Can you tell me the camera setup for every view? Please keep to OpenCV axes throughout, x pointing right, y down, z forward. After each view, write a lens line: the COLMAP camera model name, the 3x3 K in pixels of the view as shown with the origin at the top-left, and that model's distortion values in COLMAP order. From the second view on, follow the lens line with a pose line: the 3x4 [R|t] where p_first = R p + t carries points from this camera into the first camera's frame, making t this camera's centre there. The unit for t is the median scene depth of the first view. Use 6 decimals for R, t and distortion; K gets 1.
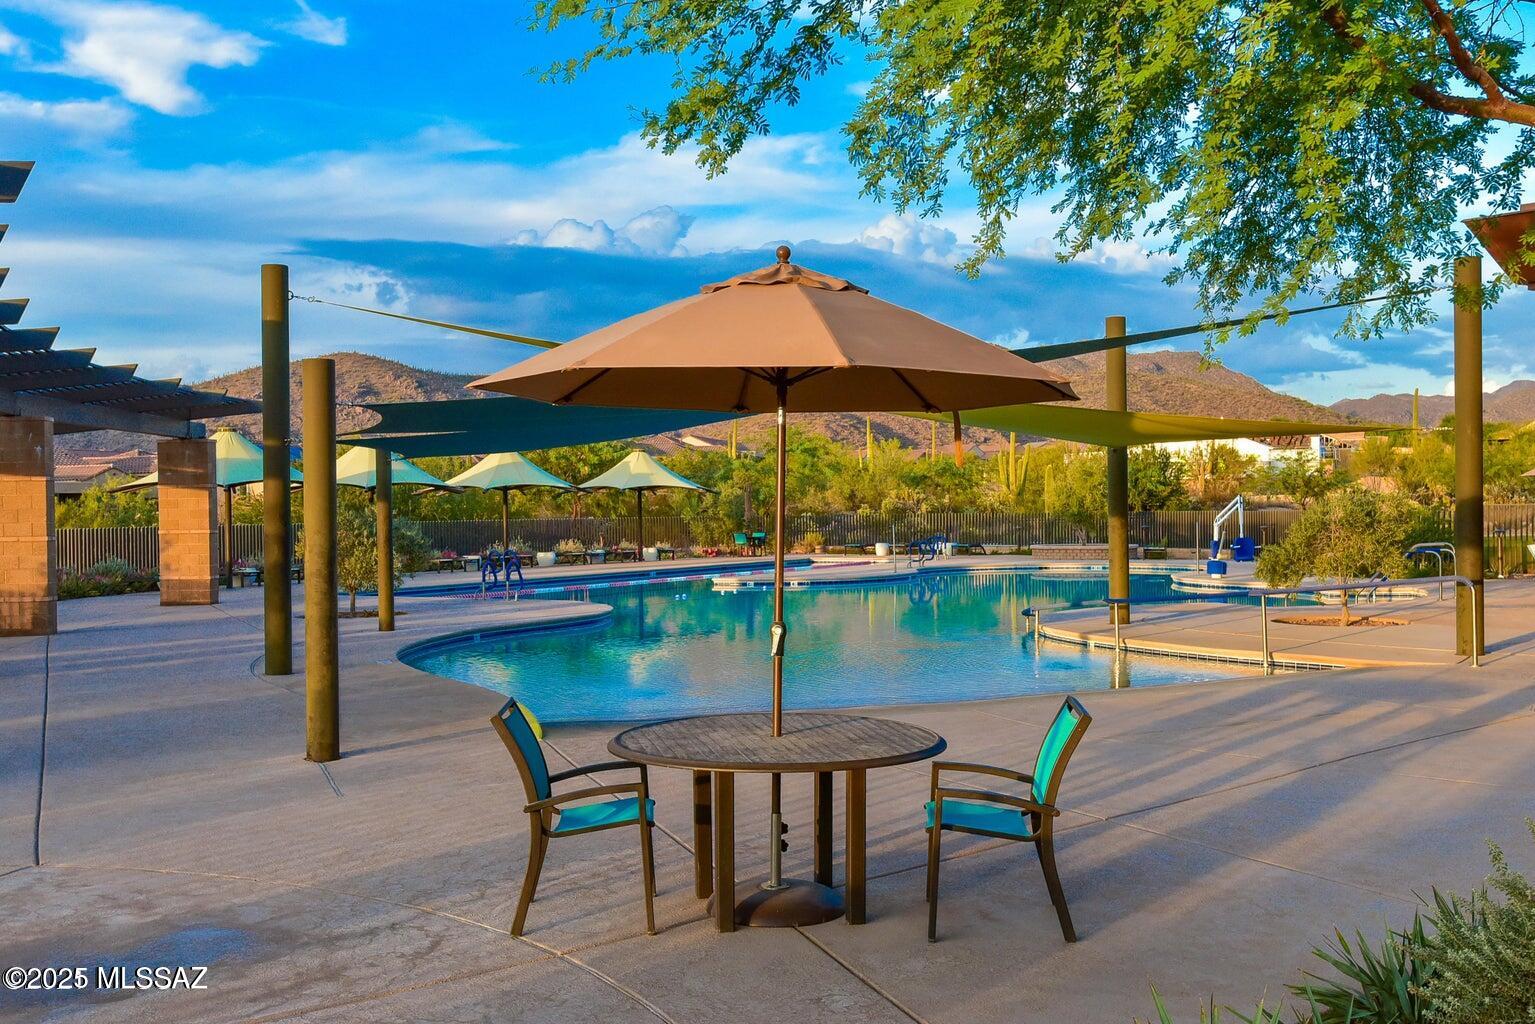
lens RADIAL K [[1537.7, 0, 768.5], [0, 1537.7, 510.7], [0, 0, 1]] dist [-0.042121, 0.000000]
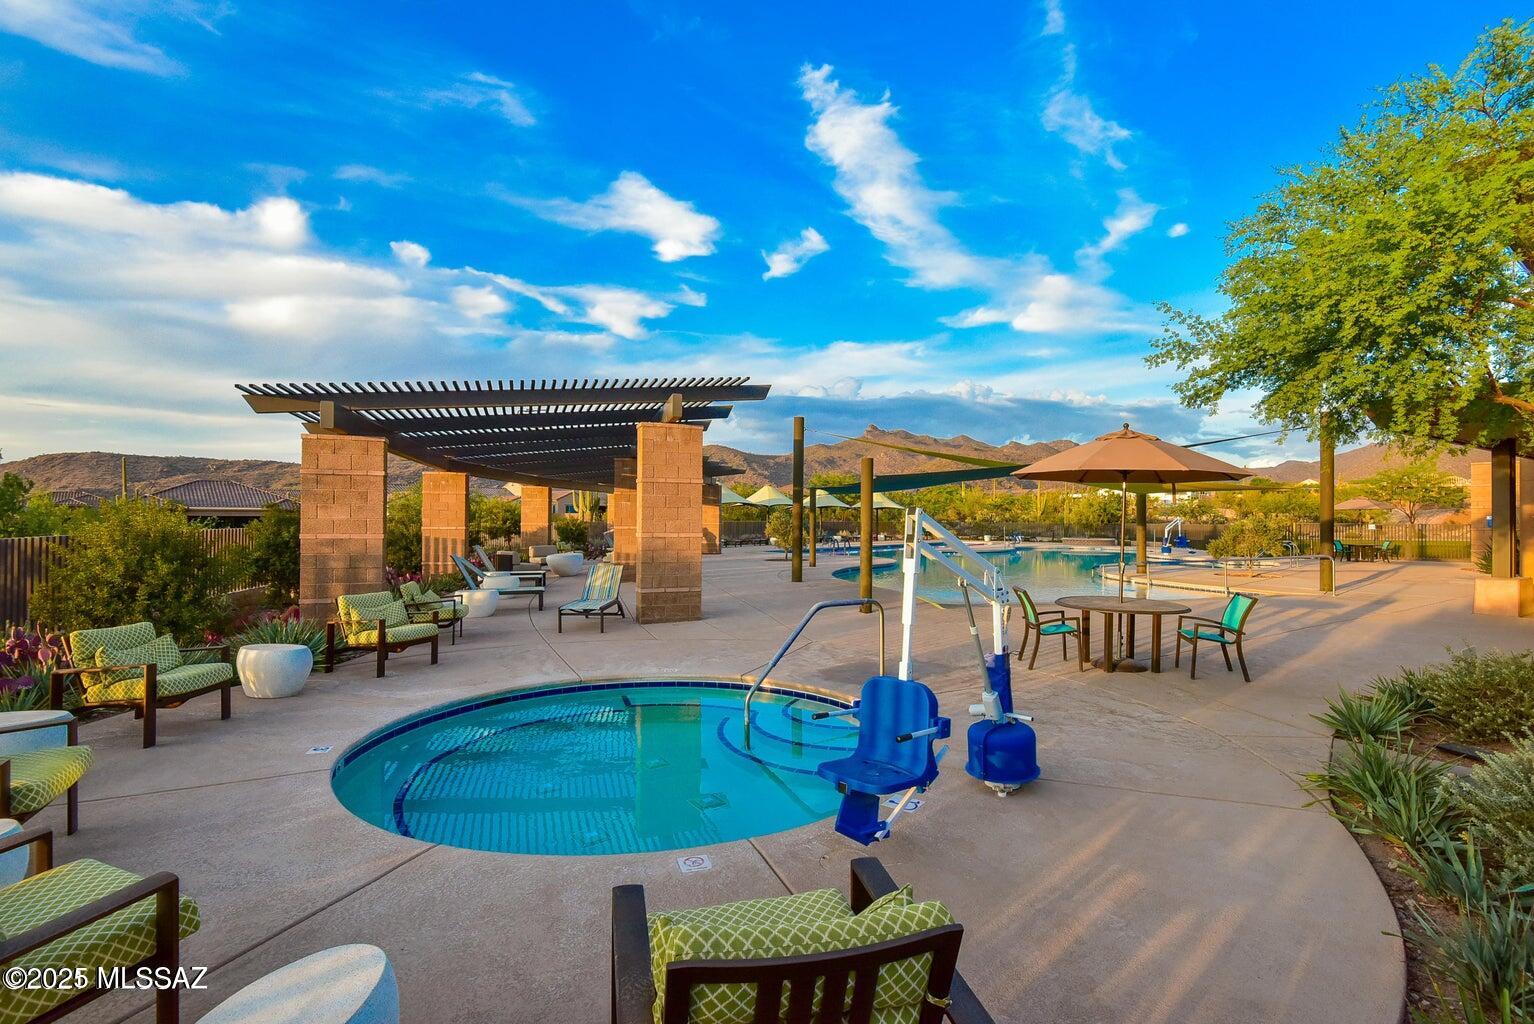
lens RADIAL K [[714.0, 0, 765.8], [0, 714.0, 509.2], [0, 0, 1]] dist [-0.038360, -0.001024]
pose [[0.983356, 0.017255, -0.180866, -0.081527], [-0.019491, 0.999754, -0.010590, 0.001374], [0.180639, 0.013939, 0.983451, -0.071738]]
